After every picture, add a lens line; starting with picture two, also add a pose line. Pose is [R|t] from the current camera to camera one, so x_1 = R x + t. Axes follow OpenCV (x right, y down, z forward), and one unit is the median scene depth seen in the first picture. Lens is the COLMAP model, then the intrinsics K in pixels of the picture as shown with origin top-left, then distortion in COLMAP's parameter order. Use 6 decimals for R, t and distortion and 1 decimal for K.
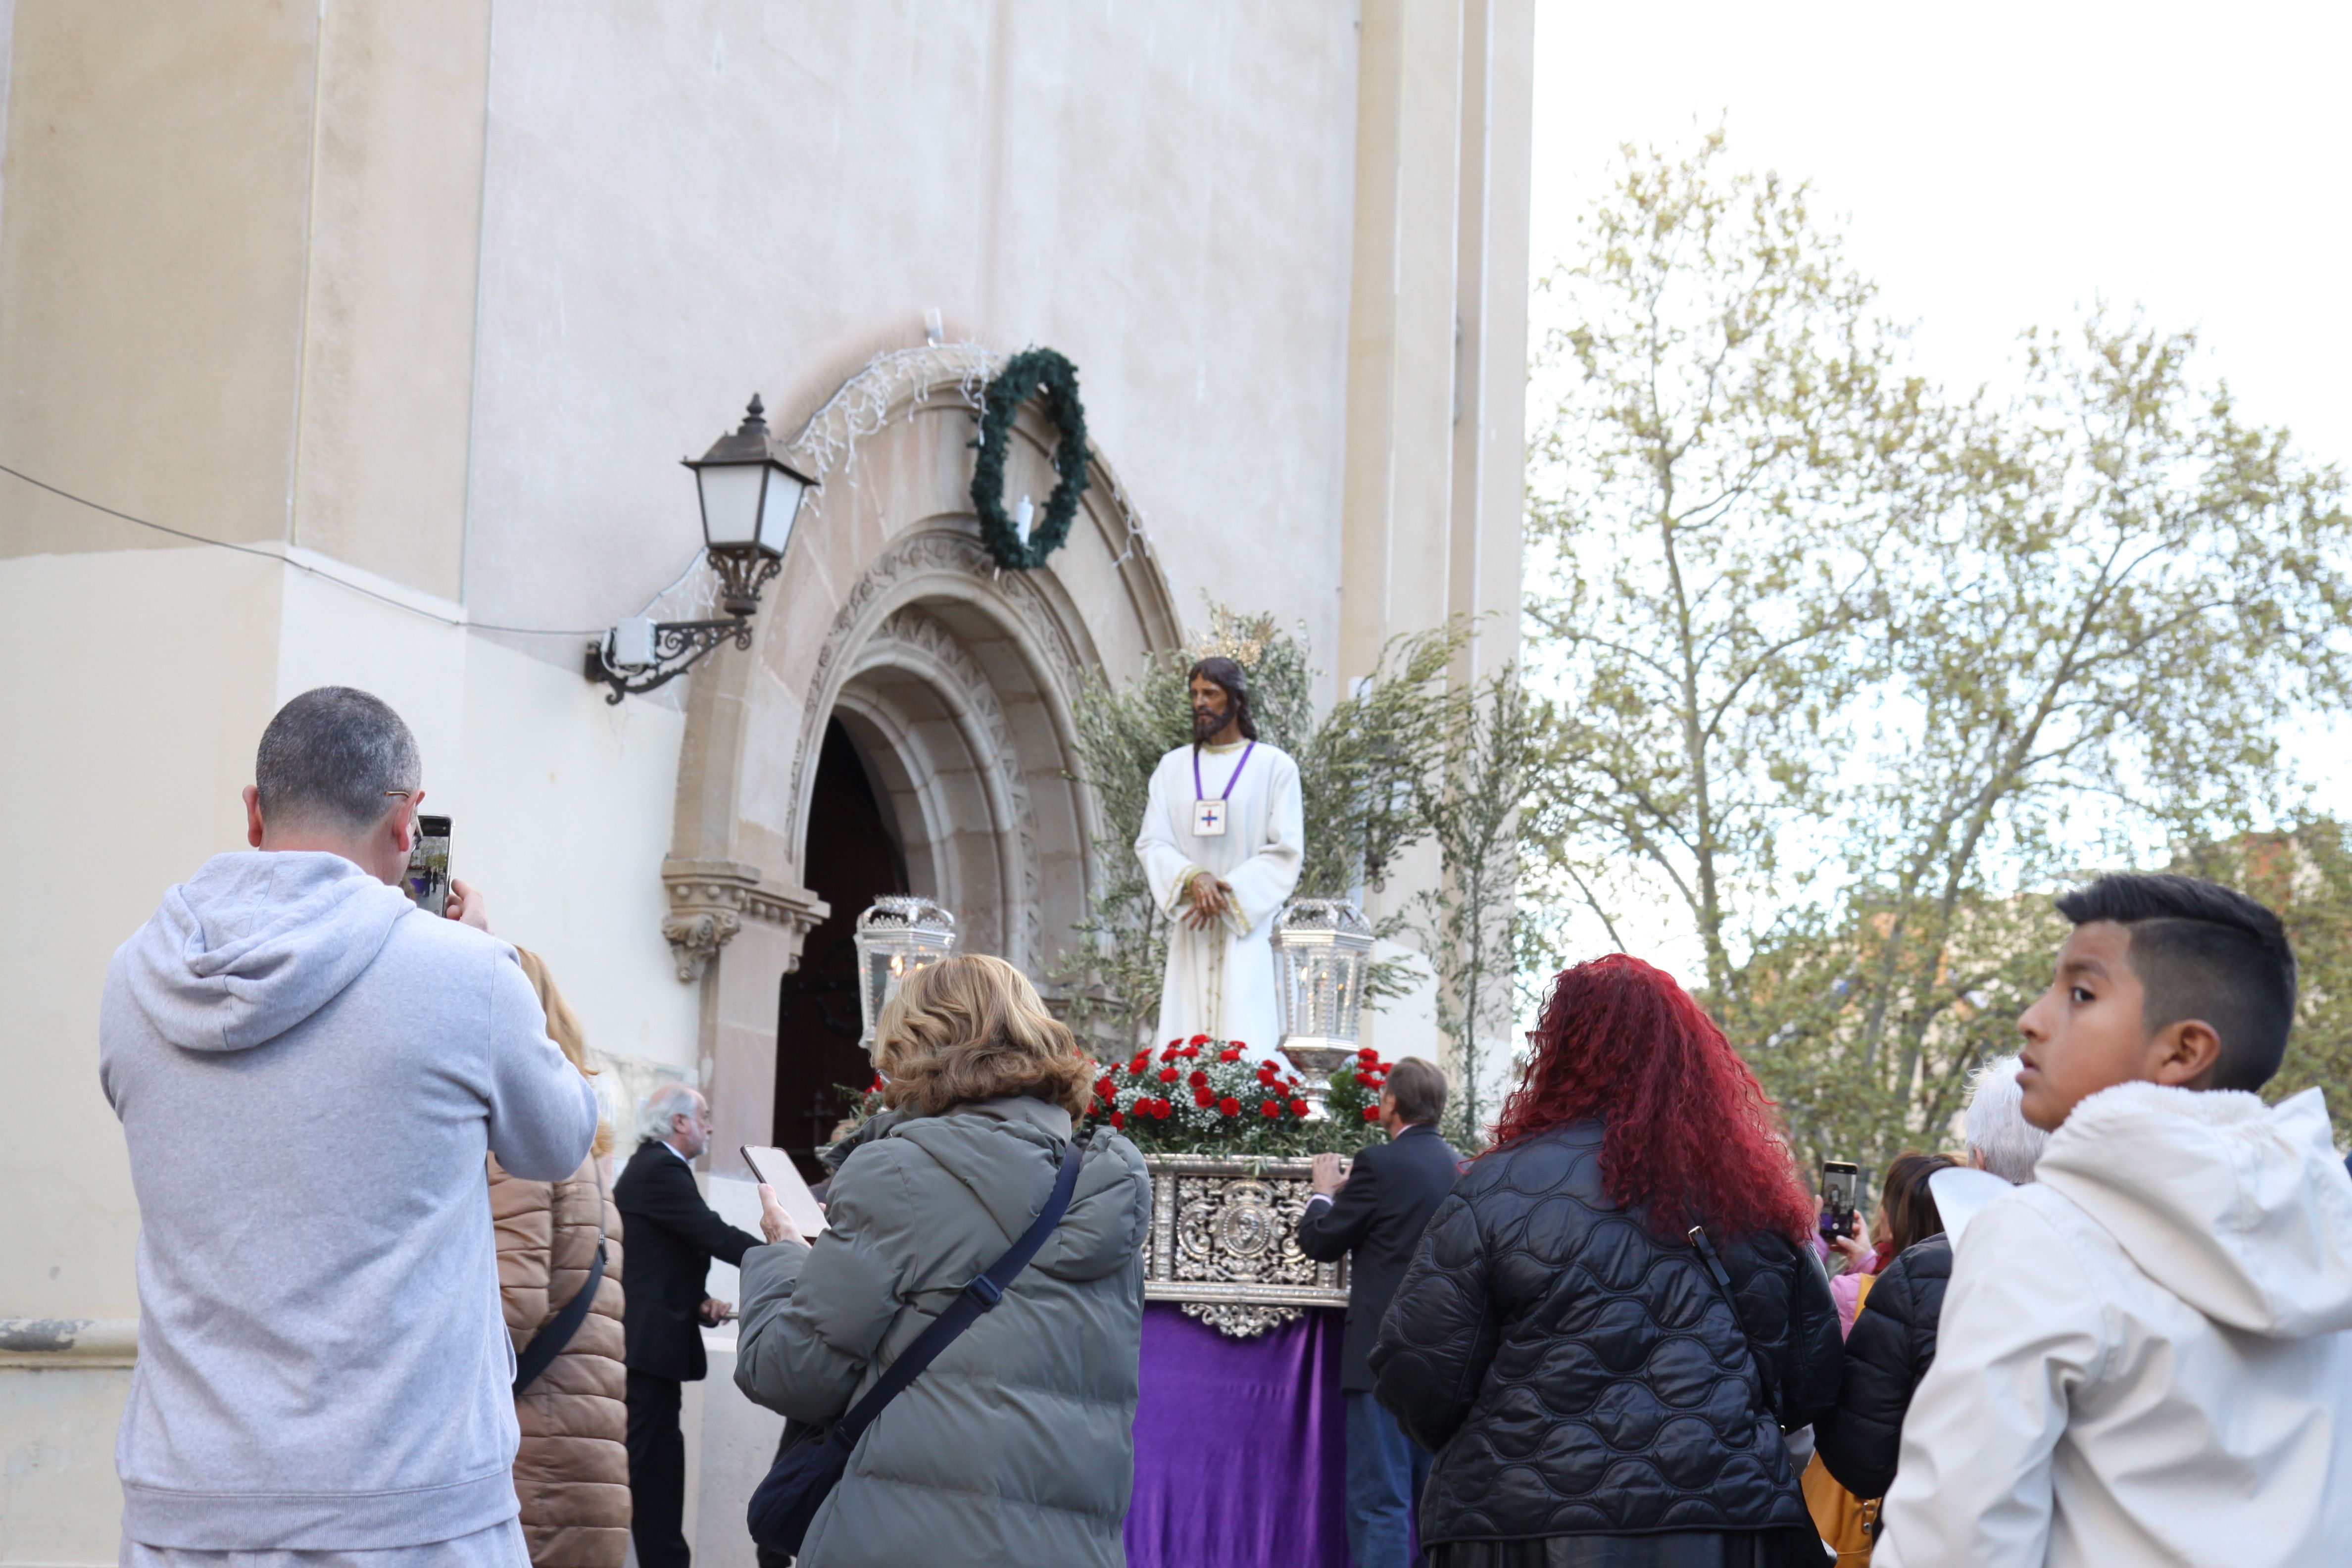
lens RADIAL K [[4078.1, 0, 1187.1], [0, 4078.1, 780.5], [0, 0, 1]] dist [0.203991, 0.000000]
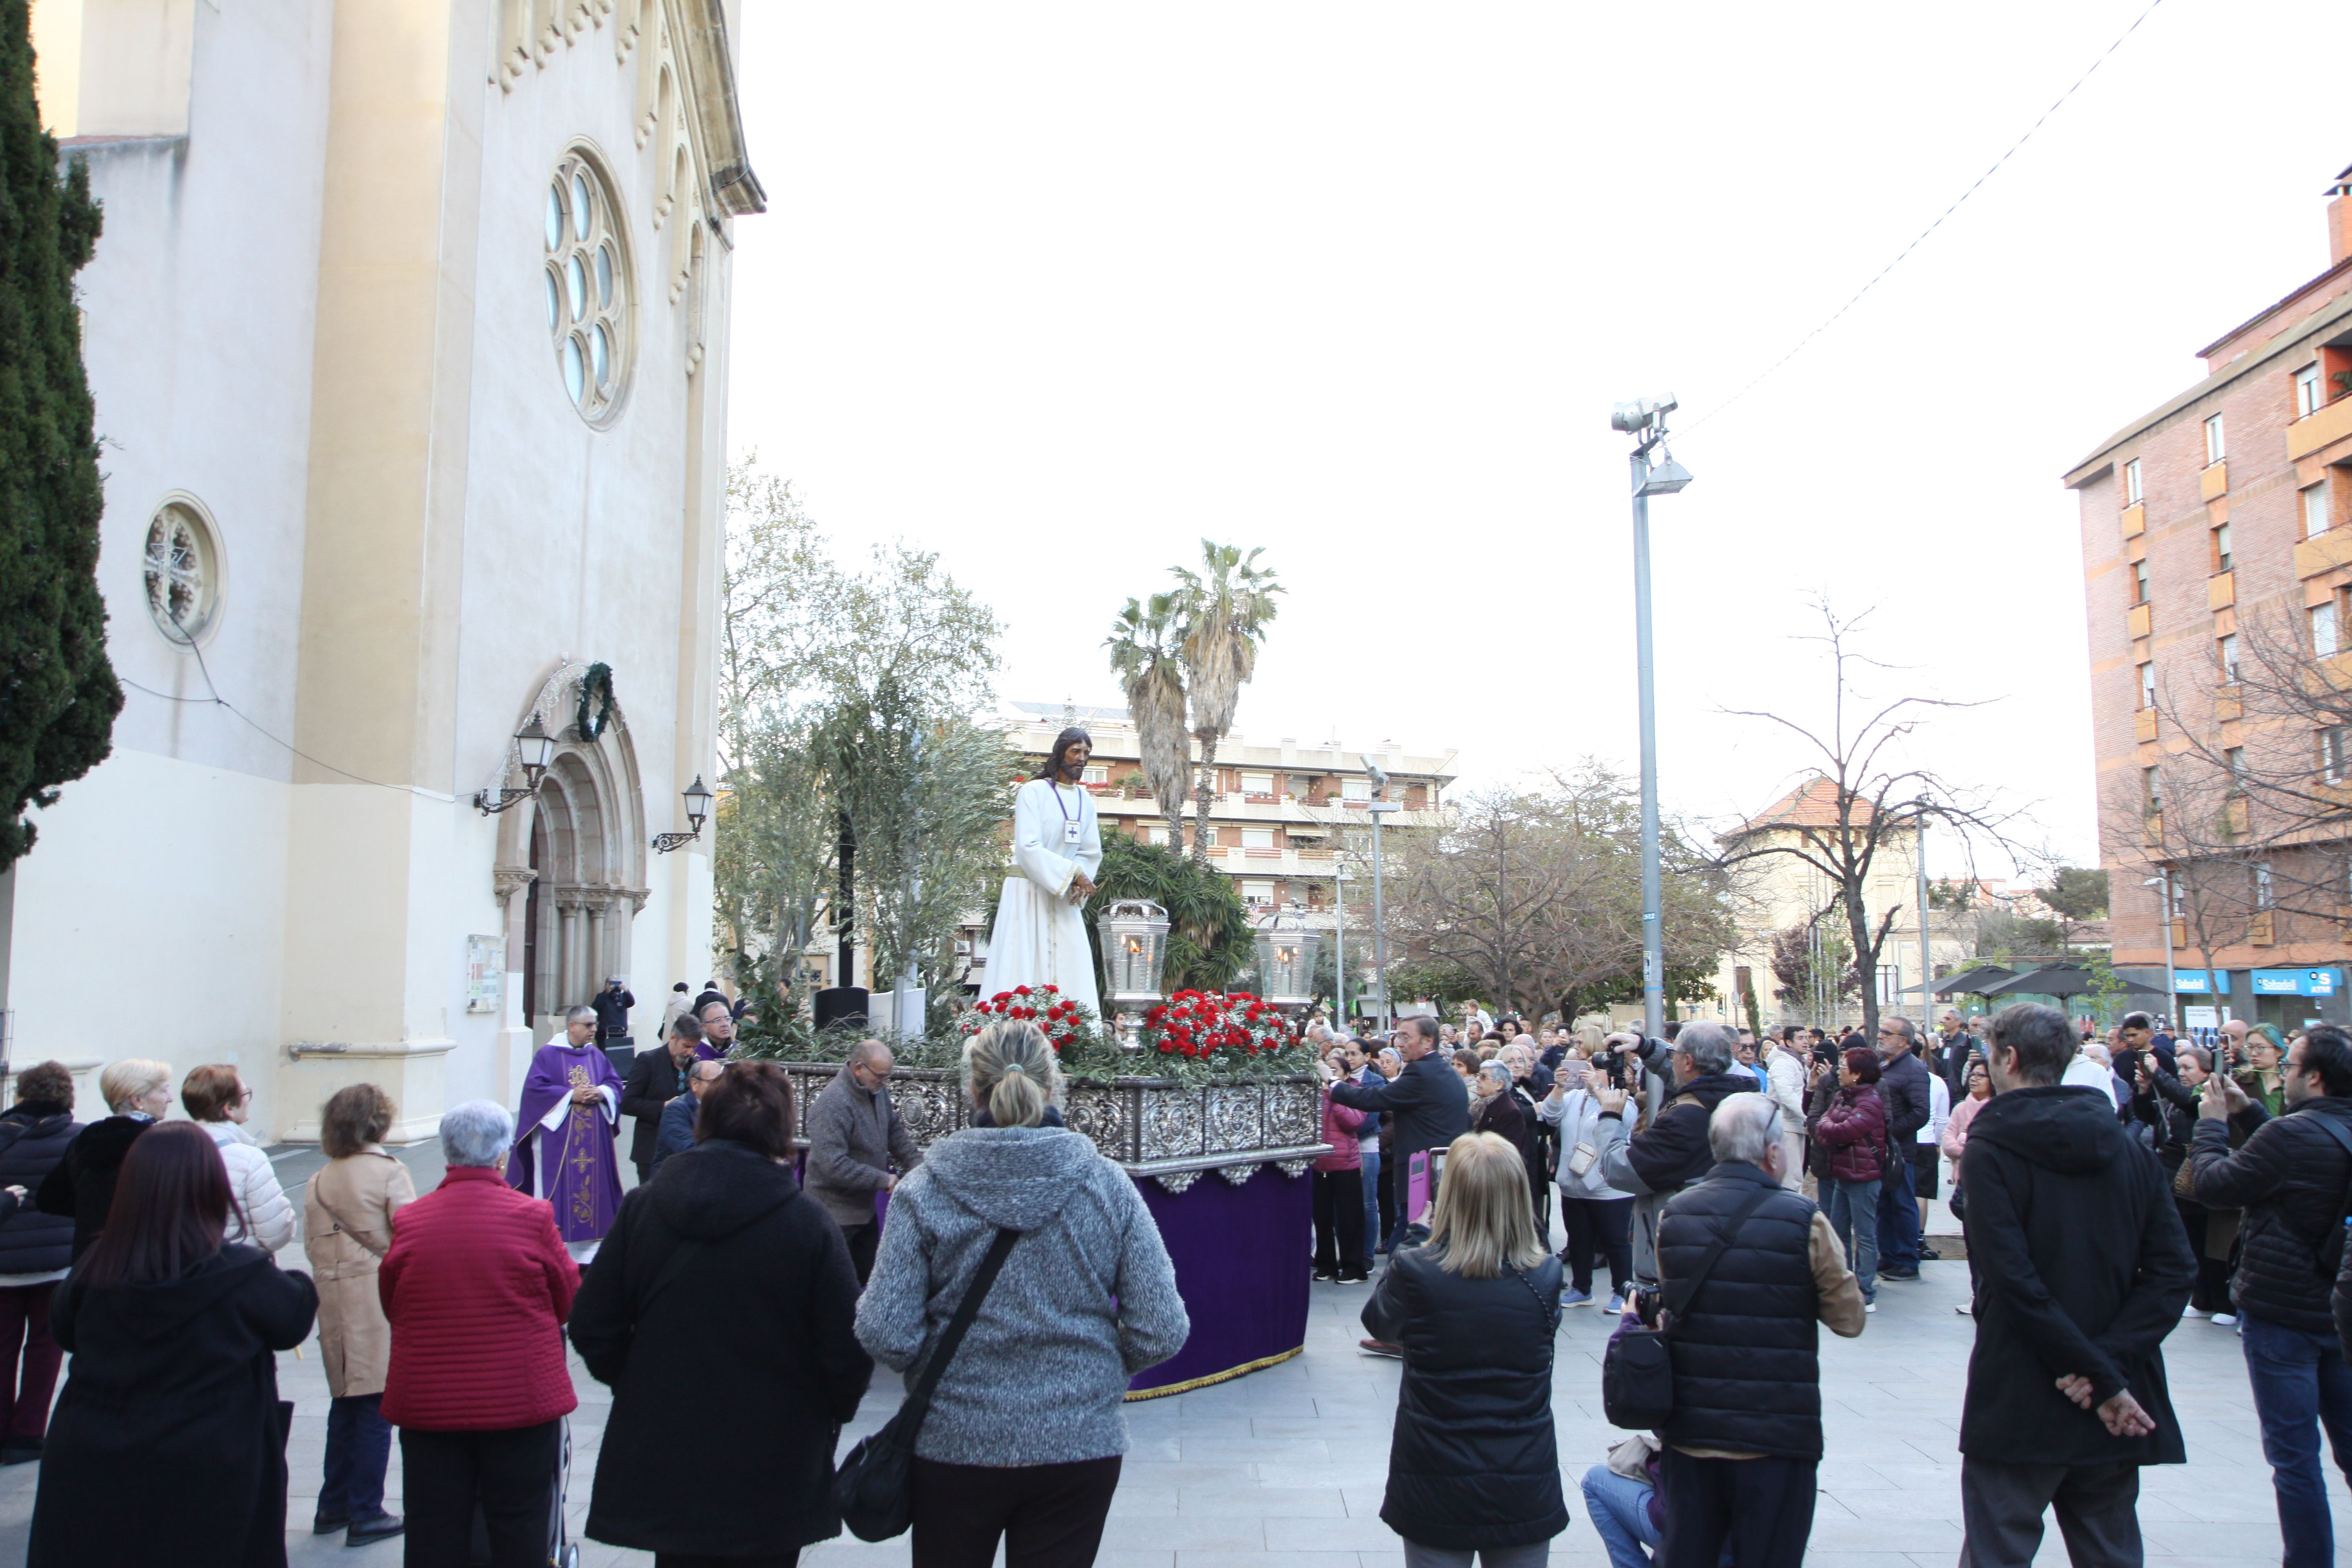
lens RADIAL K [[1907.9, 0, 1188.7], [0, 1907.9, 782.3], [0, 0, 1]] dist [-0.067912, 0.059930]
pose [[0.921449, 0.006794, 0.388440, -0.152210], [-0.035220, 0.997191, 0.066107, -0.112689], [-0.386899, -0.074595, 0.919100, -0.317490]]
